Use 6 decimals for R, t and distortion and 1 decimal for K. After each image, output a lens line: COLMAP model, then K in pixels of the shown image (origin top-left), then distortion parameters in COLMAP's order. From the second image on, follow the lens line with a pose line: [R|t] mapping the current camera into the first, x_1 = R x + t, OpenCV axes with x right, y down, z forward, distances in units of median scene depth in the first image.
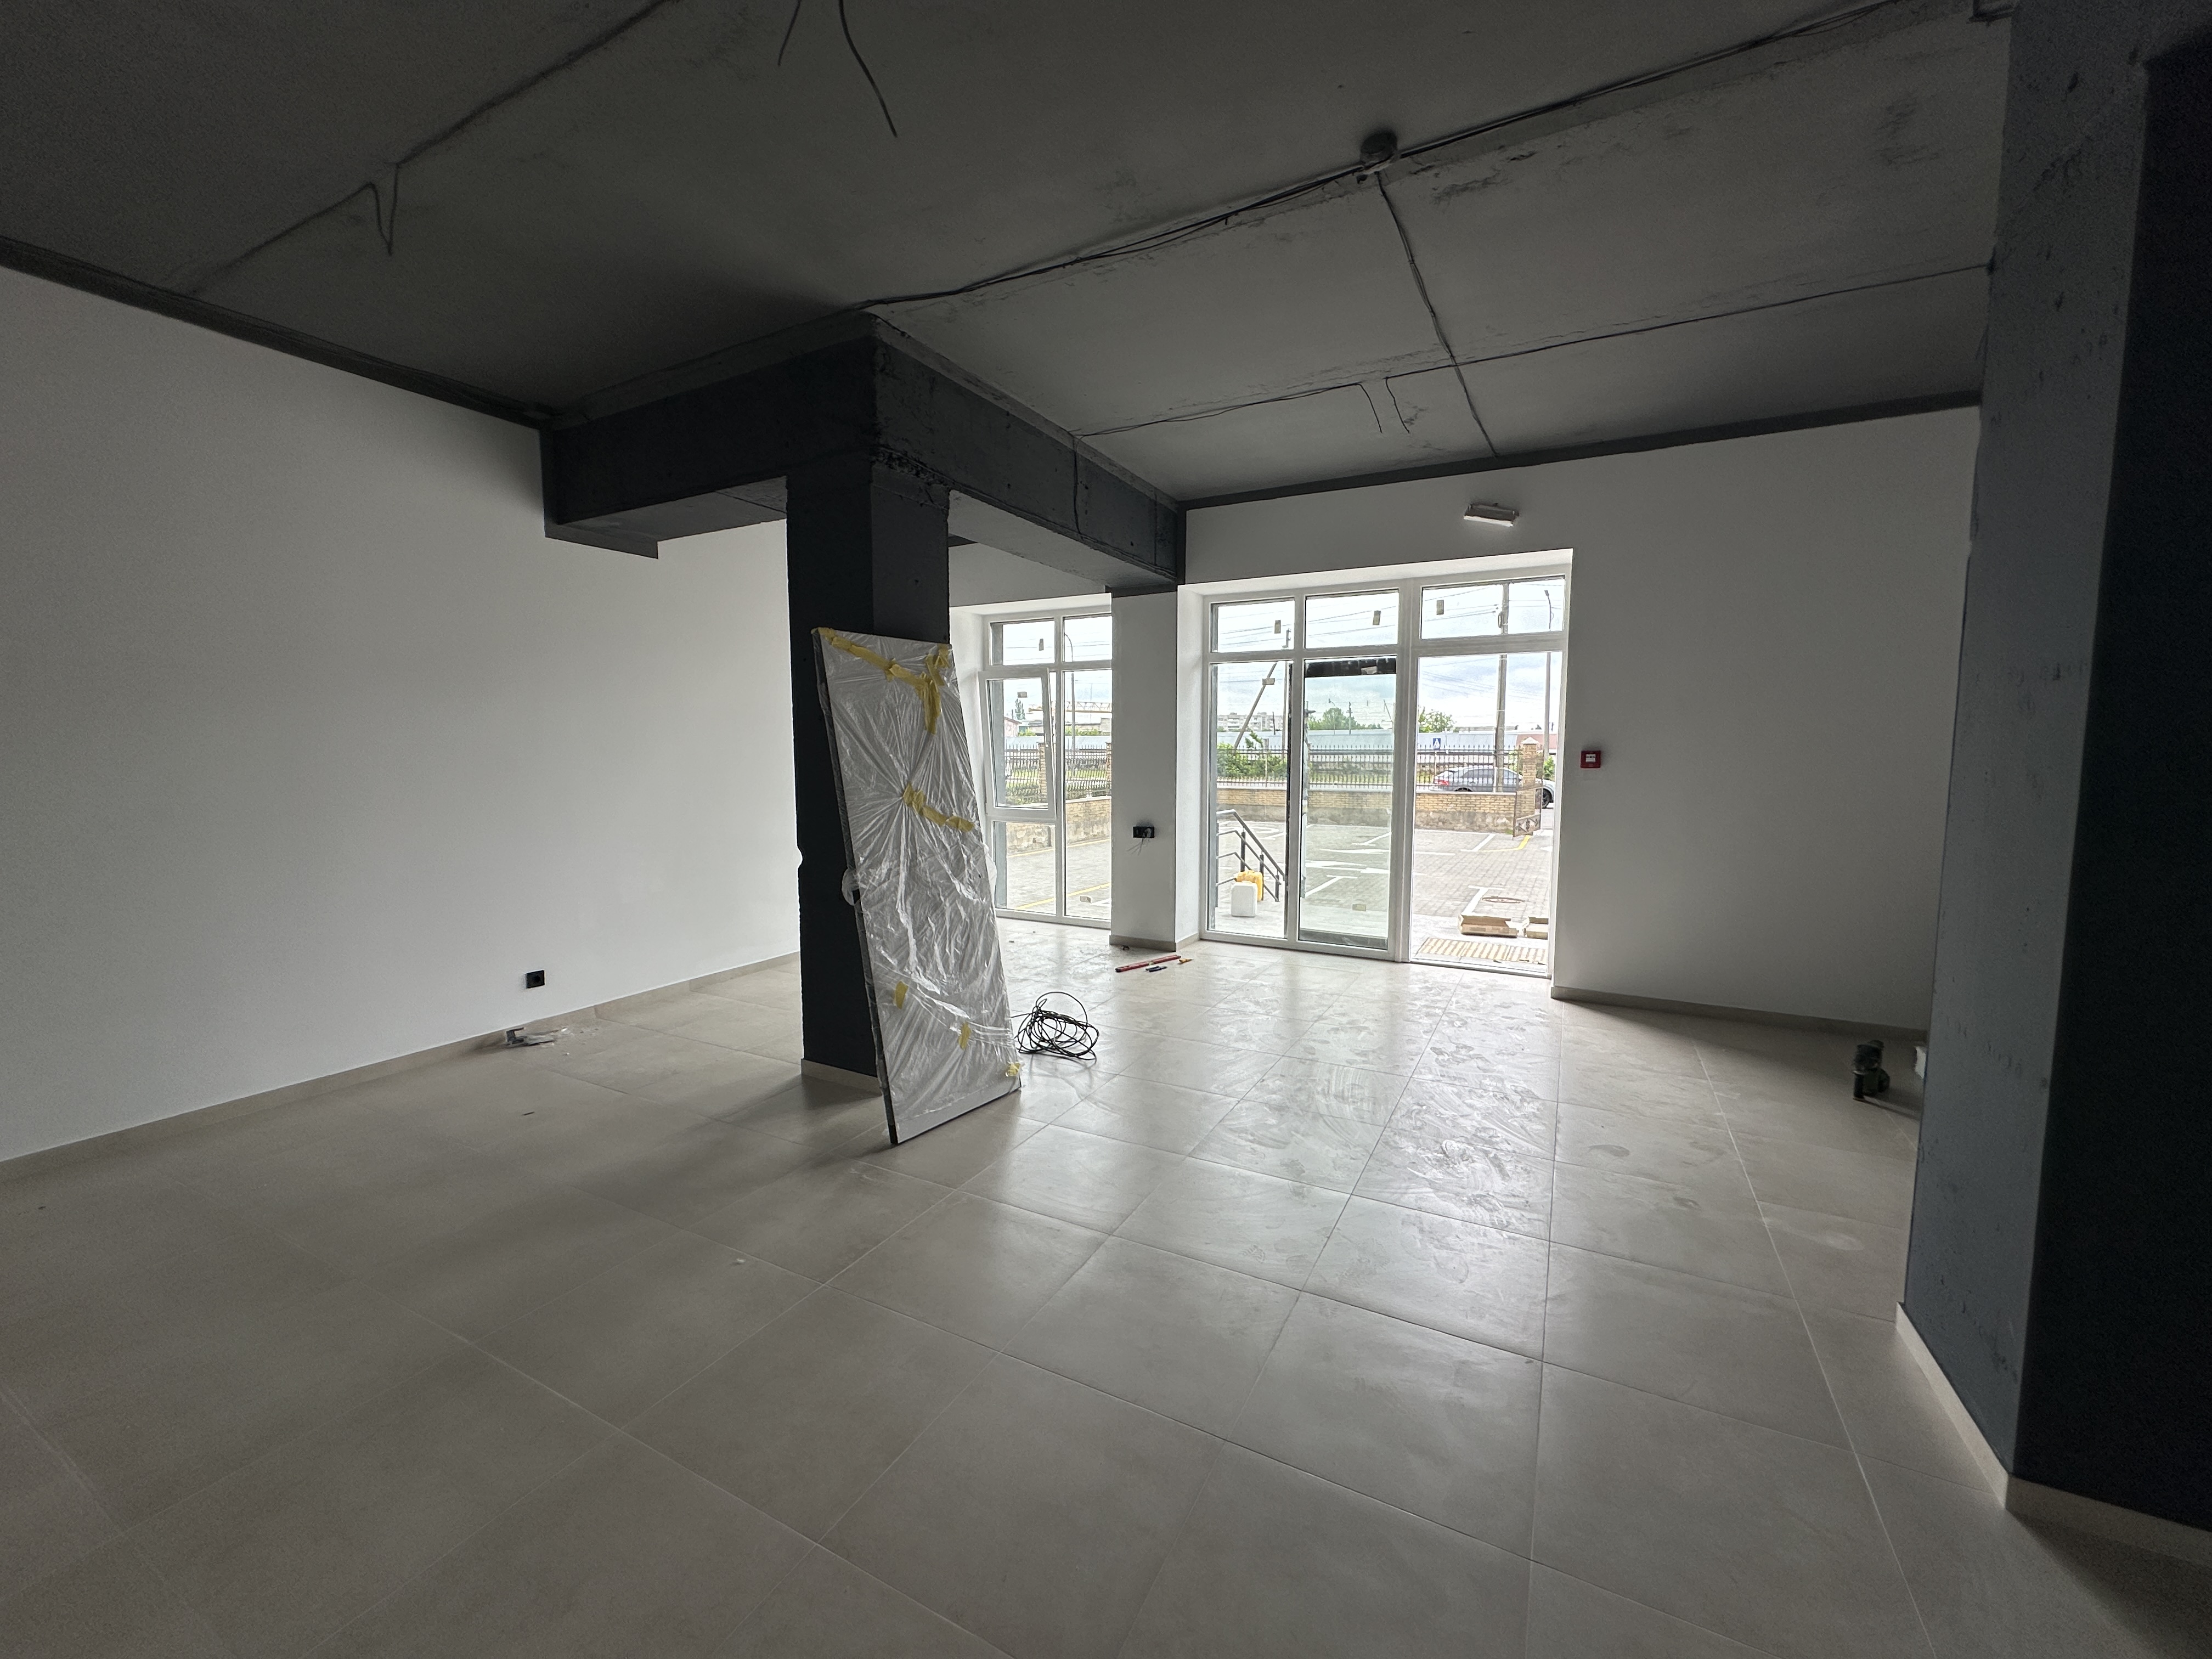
lens RADIAL K [[879.8, 0, 1106.0], [0, 879.8, 829.5], [0, 0, 1]] dist [-0.002069, 0.000036]
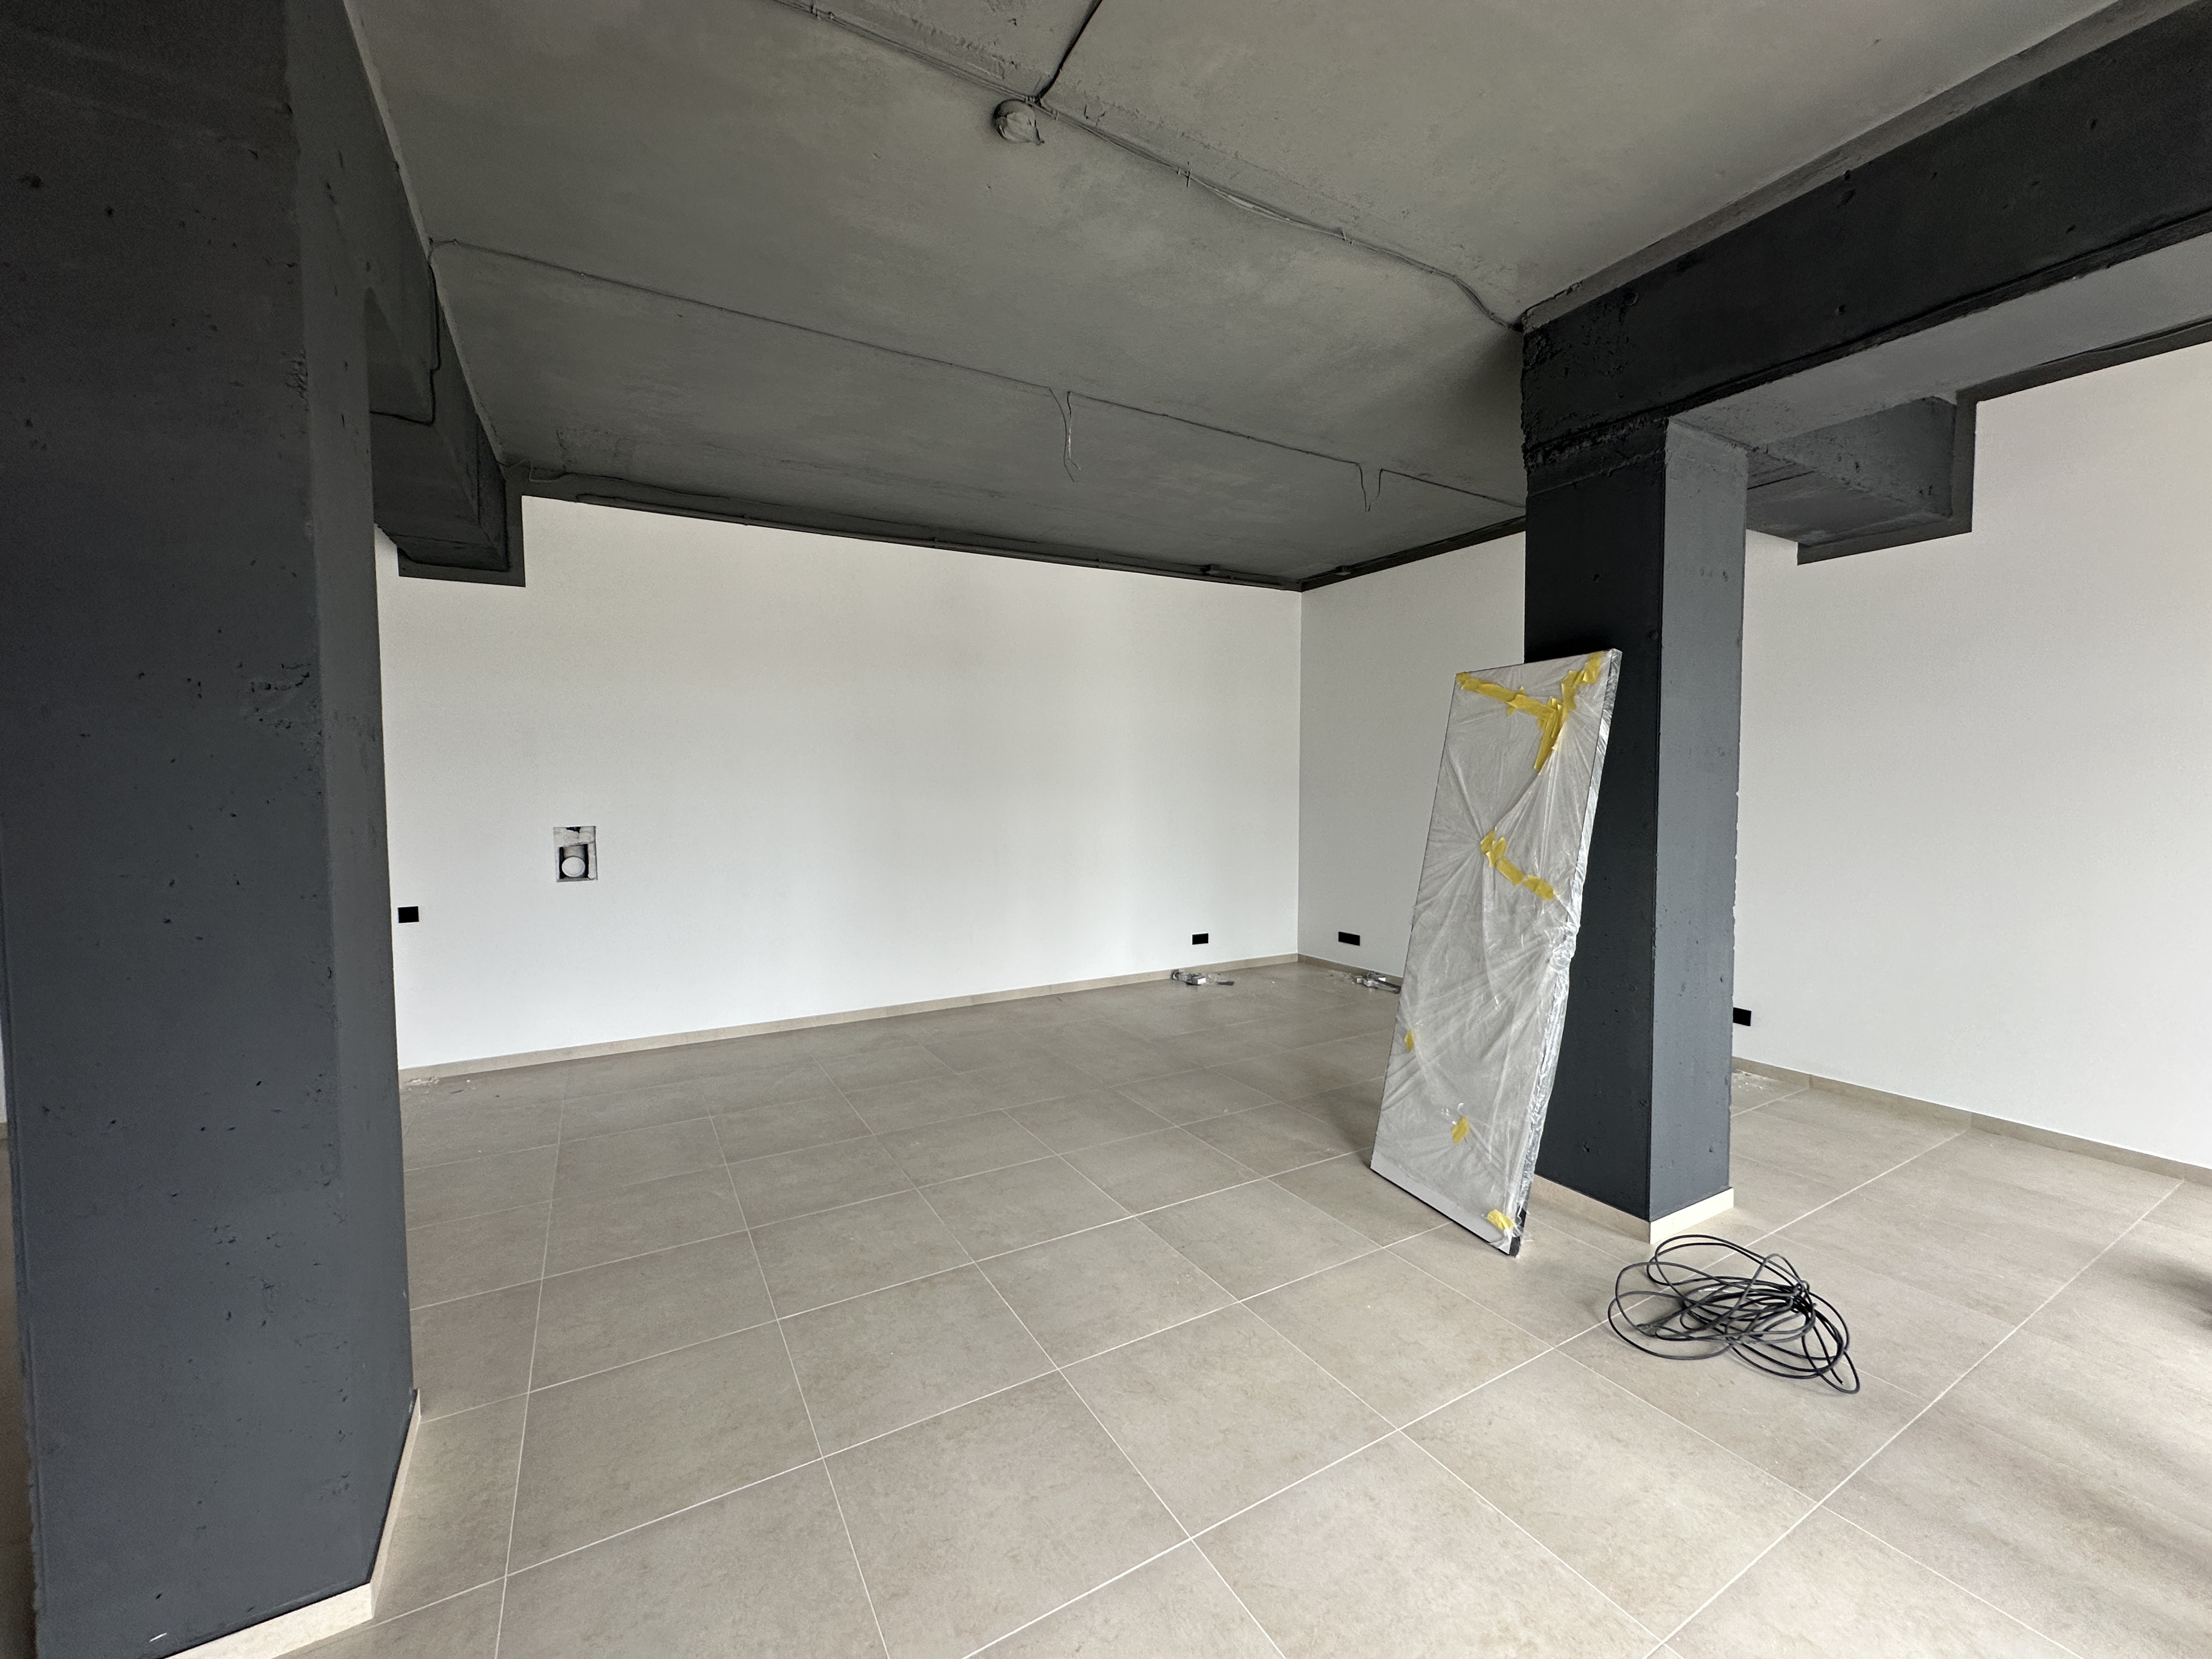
lens RADIAL K [[879.8, 0, 1106.0], [0, 879.8, 829.5], [0, 0, 1]] dist [-0.002069, 0.000036]
pose [[-0.529741, 0.046751, -0.846870, 0.570410], [-0.072127, 0.992380, 0.099901, -0.087646], [0.845087, 0.114003, -0.522332, 0.882034]]
